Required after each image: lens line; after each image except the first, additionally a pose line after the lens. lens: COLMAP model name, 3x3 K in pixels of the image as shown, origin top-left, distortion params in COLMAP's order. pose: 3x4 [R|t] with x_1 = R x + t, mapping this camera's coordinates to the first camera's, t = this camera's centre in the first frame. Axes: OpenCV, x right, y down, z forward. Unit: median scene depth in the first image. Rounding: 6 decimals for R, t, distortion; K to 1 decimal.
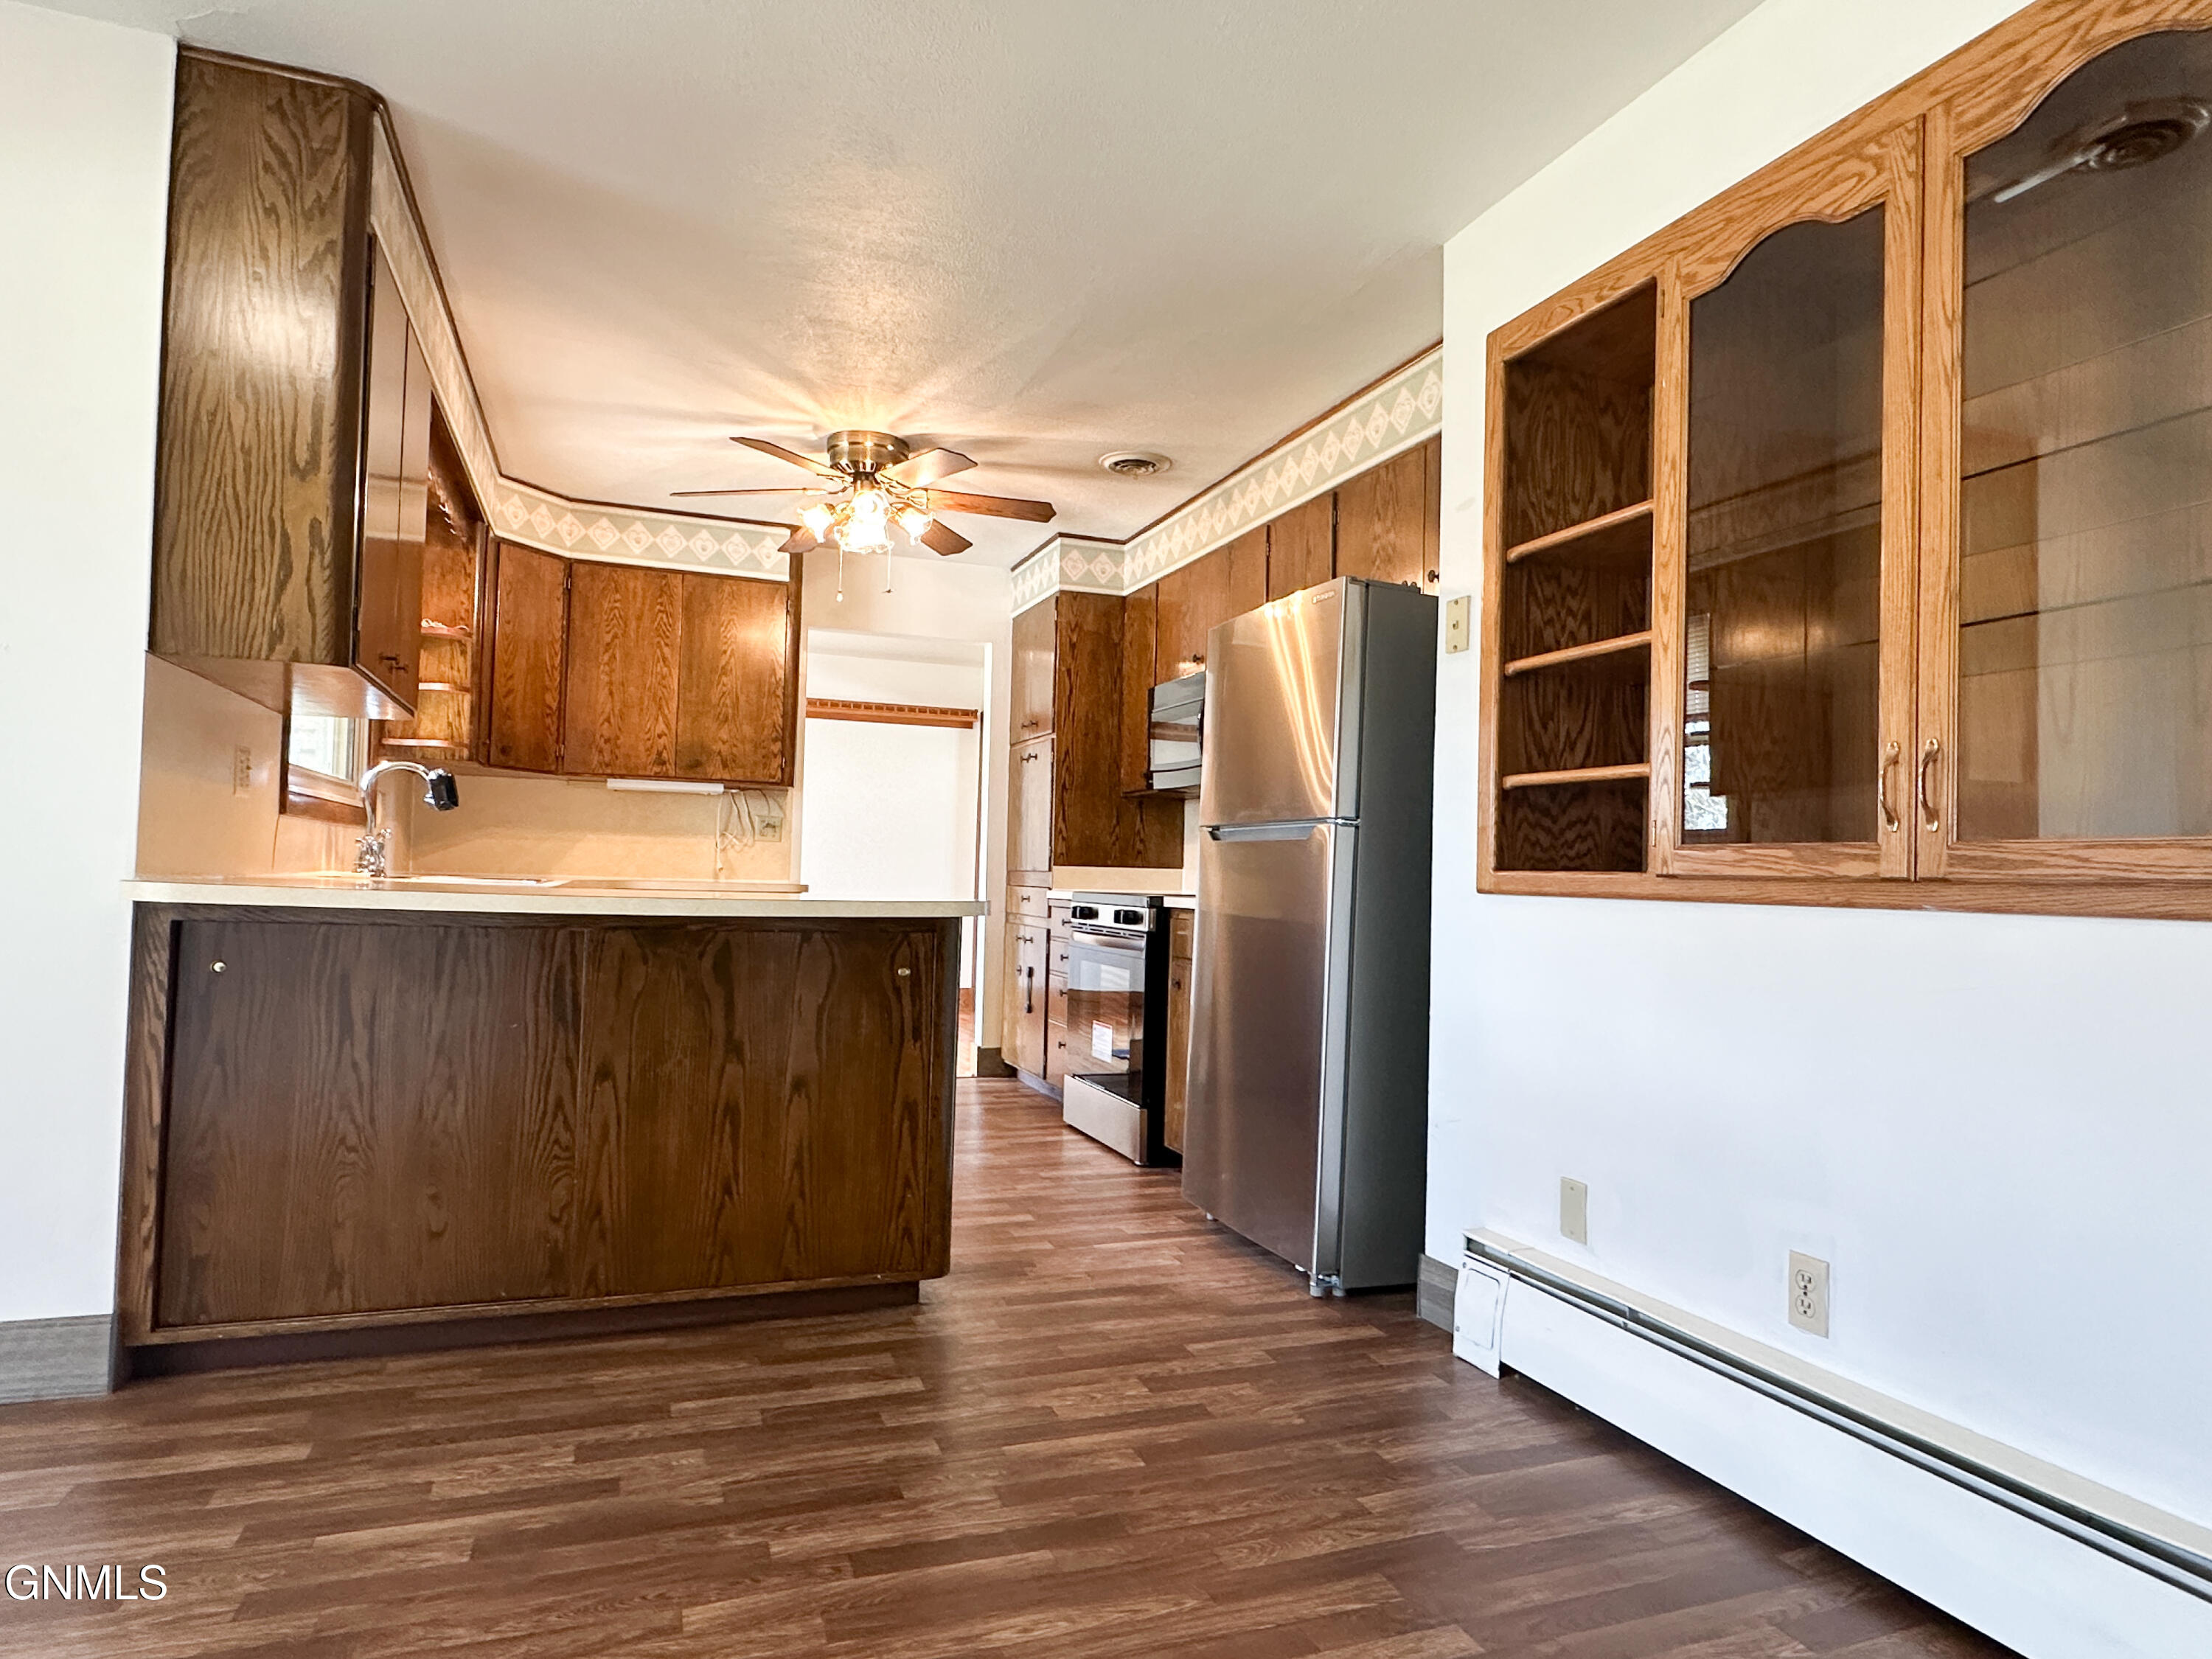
lens RADIAL K [[1268.6, 0, 1106.8], [0, 1268.6, 832.2], [0, 0, 1]] dist [0.009257, 0.001939]
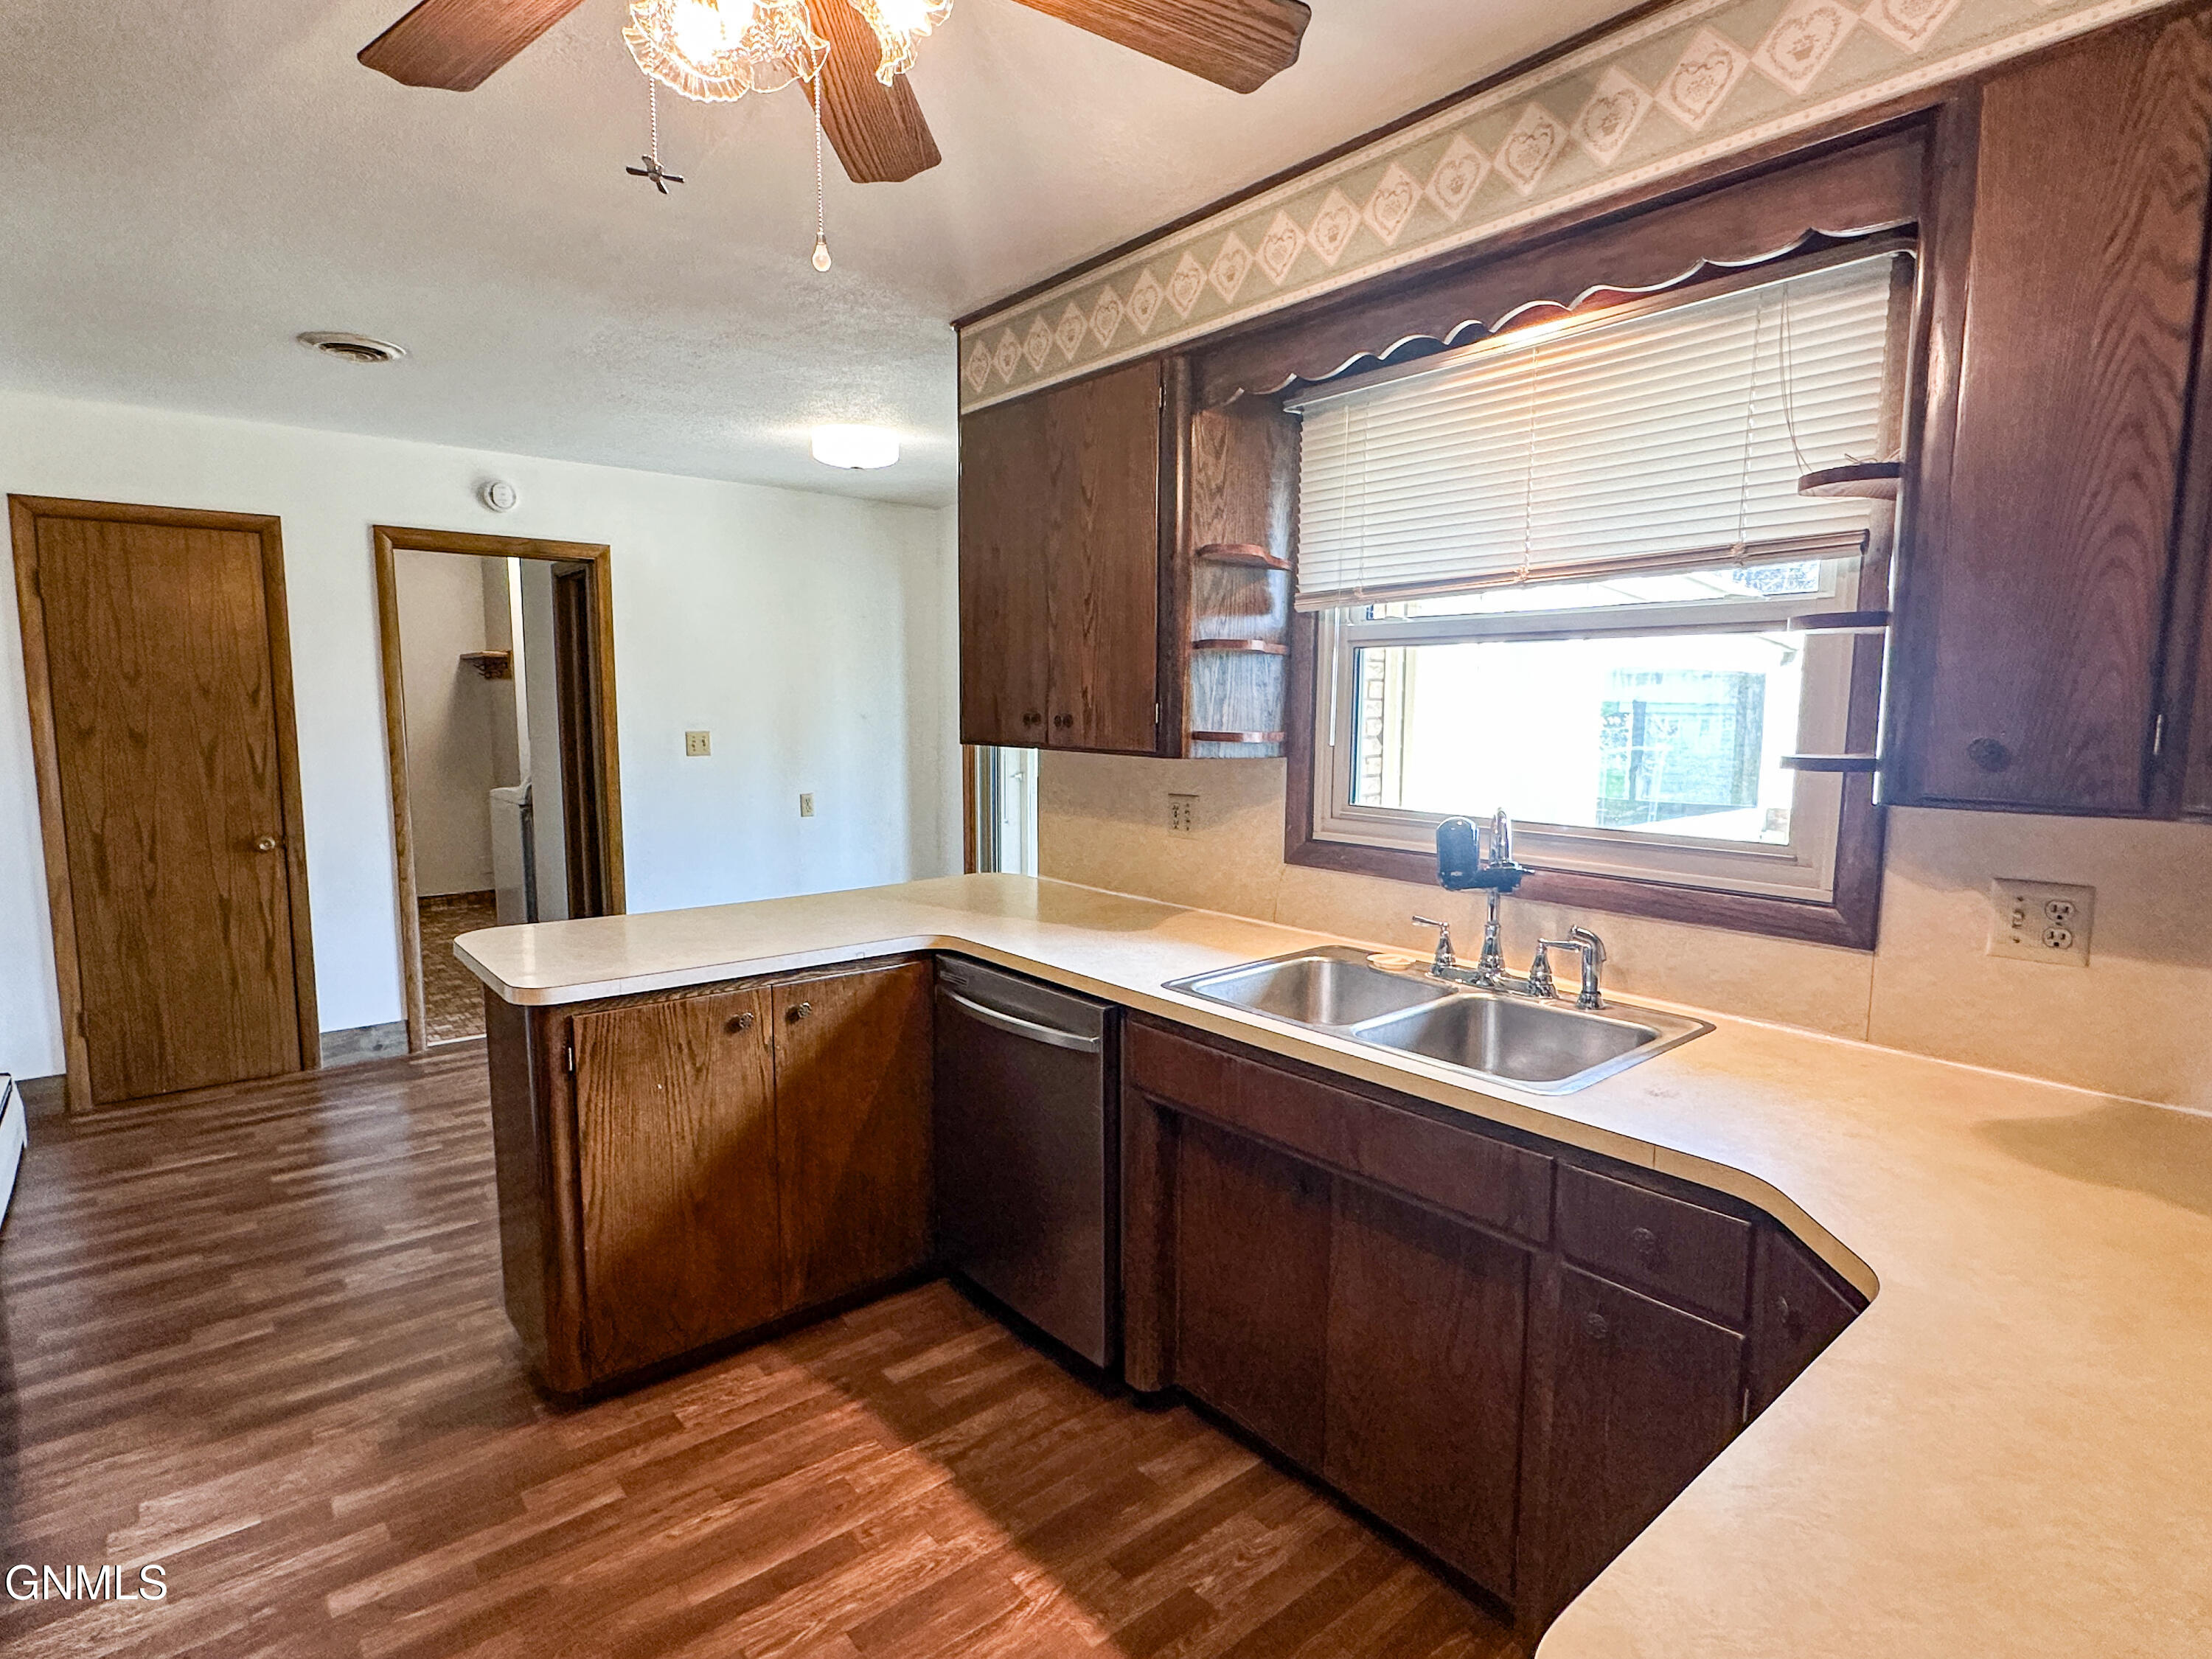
lens RADIAL K [[1139.9, 0, 1114.2], [0, 1139.9, 835.6], [0, 0, 1]] dist [-0.002542, 0.000369]
pose [[-0.944392, 0.005260, -0.328781, -0.347197], [-0.020797, 0.996915, 0.075687, -0.128984], [0.328165, 0.078316, -0.941369, 2.421407]]
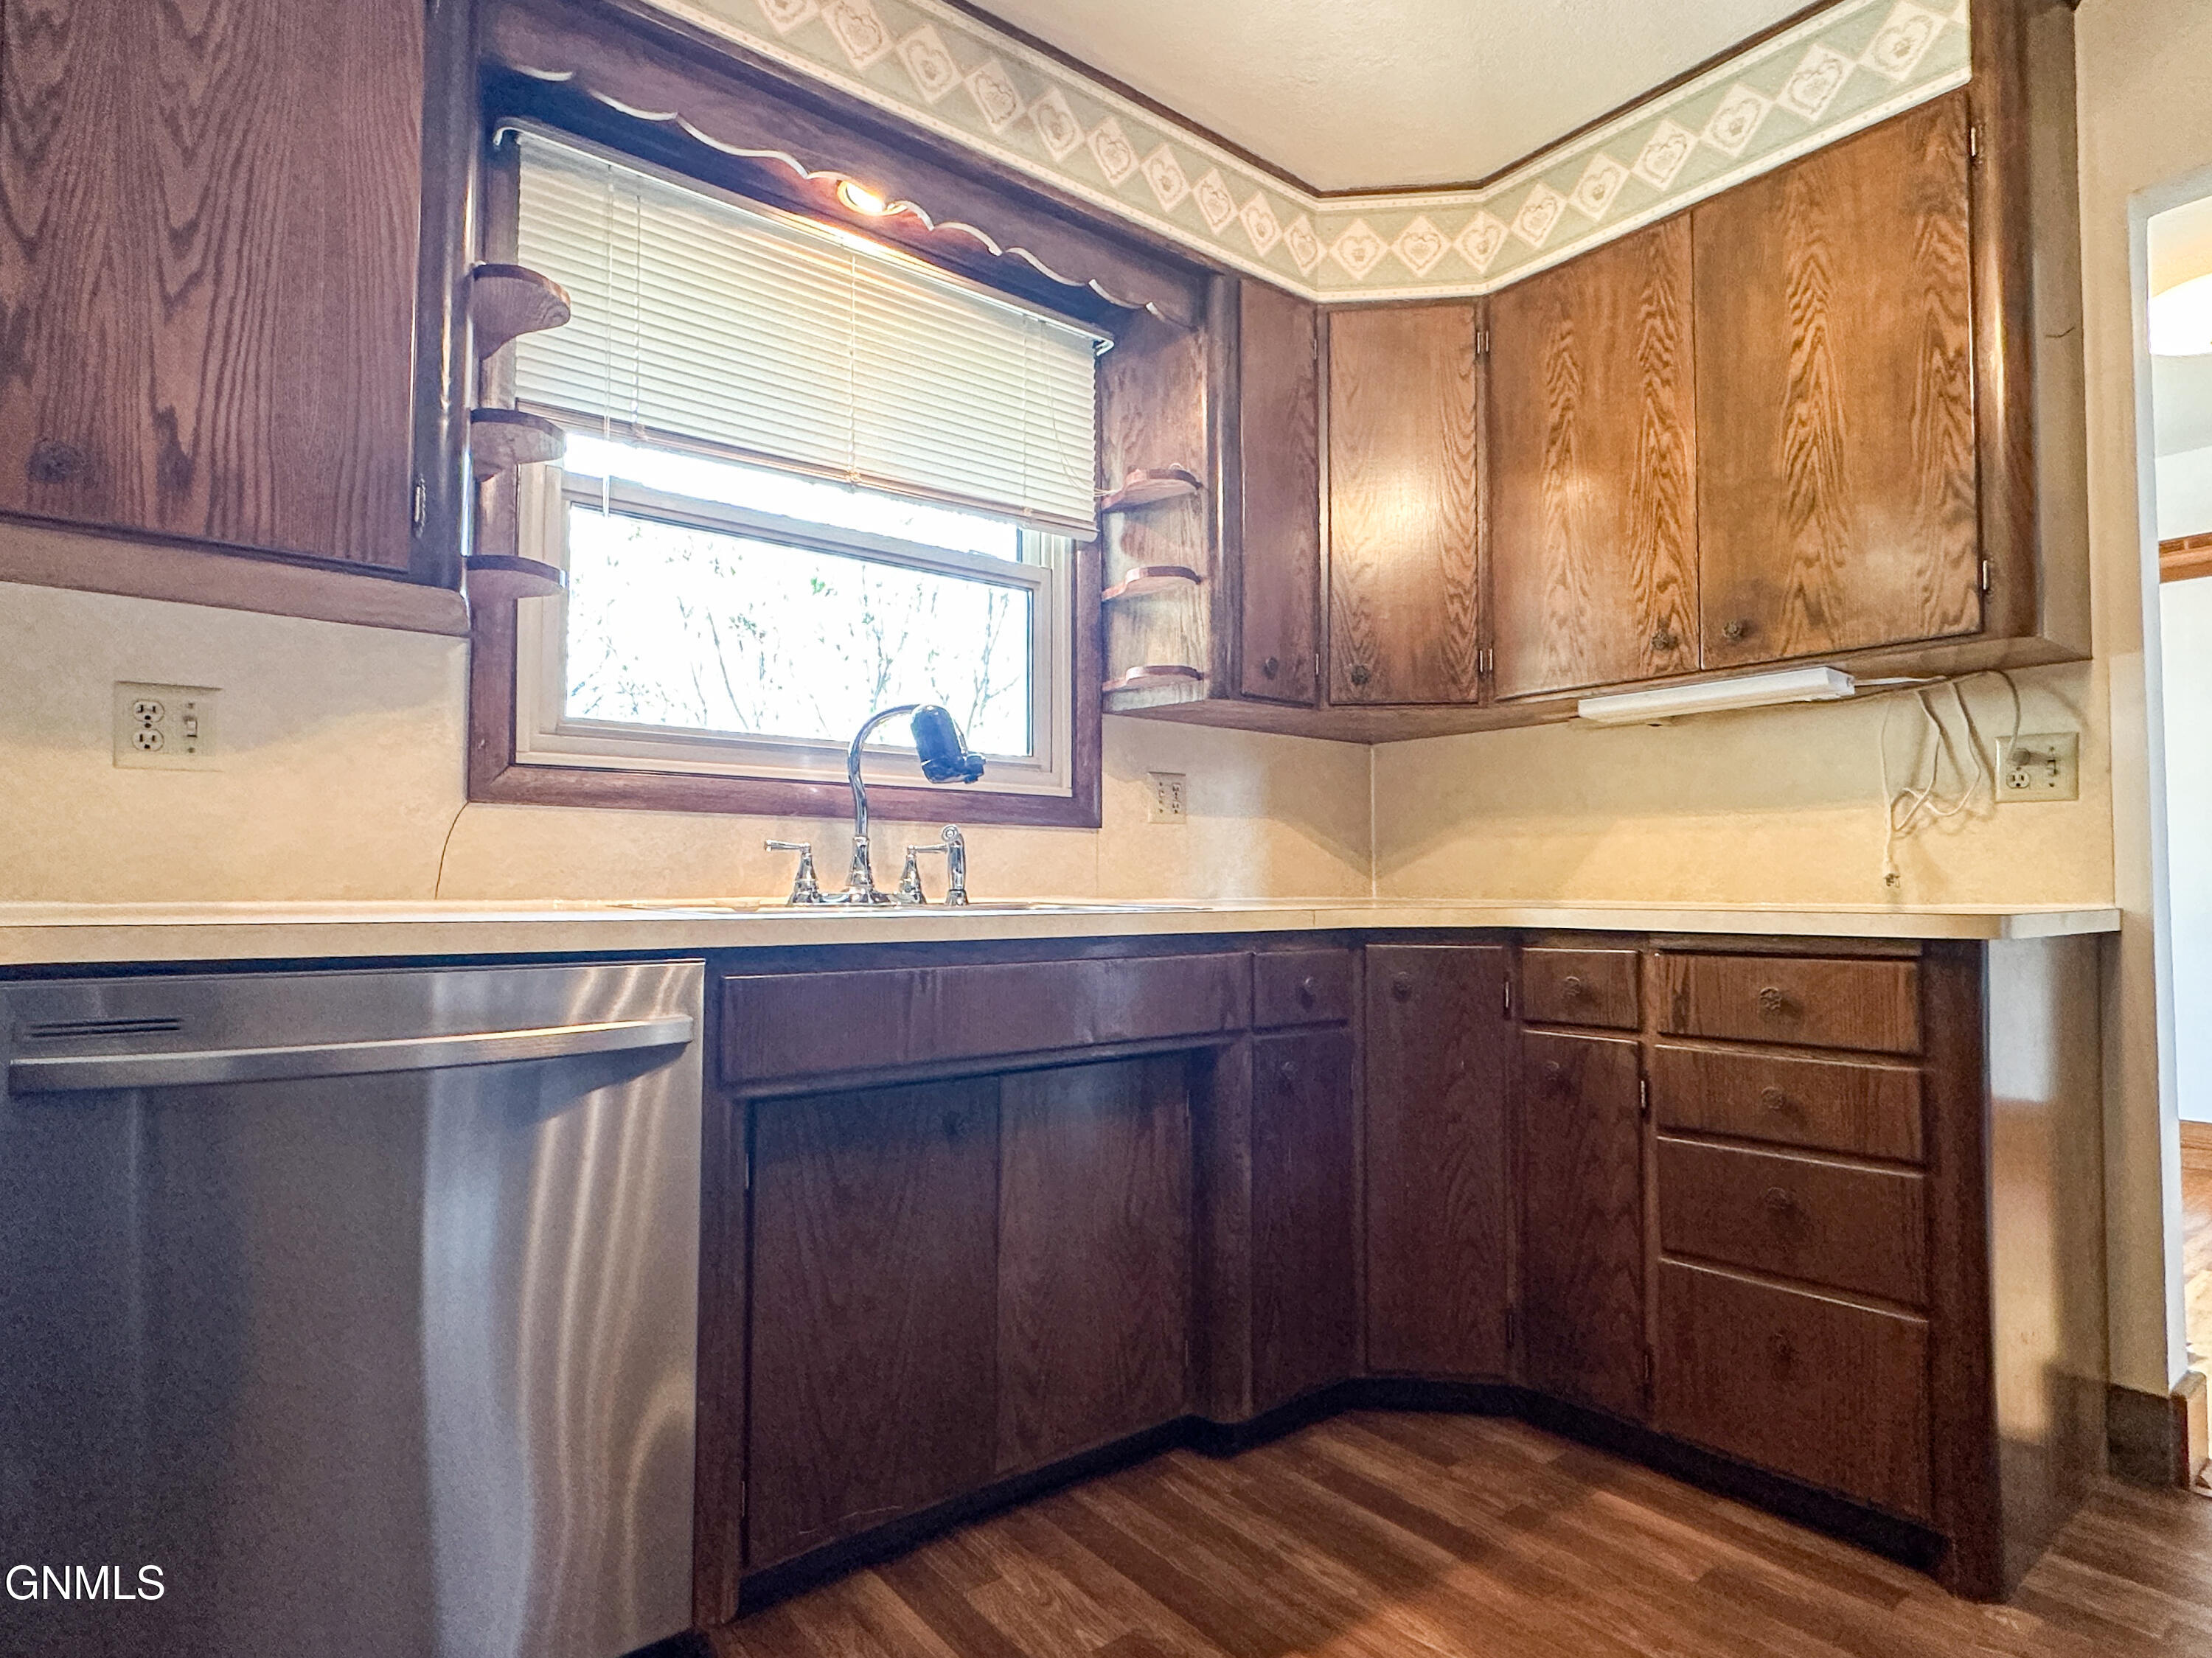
lens RADIAL K [[1194.4, 0, 1105.7], [0, 1194.4, 841.9], [0, 0, 1]] dist [-0.003845, 0.001474]
pose [[0.296161, -0.064045, -0.952988, -0.030713], [0.038855, 0.997731, -0.054977, 0.068563], [0.954347, -0.020746, 0.297978, 1.552041]]
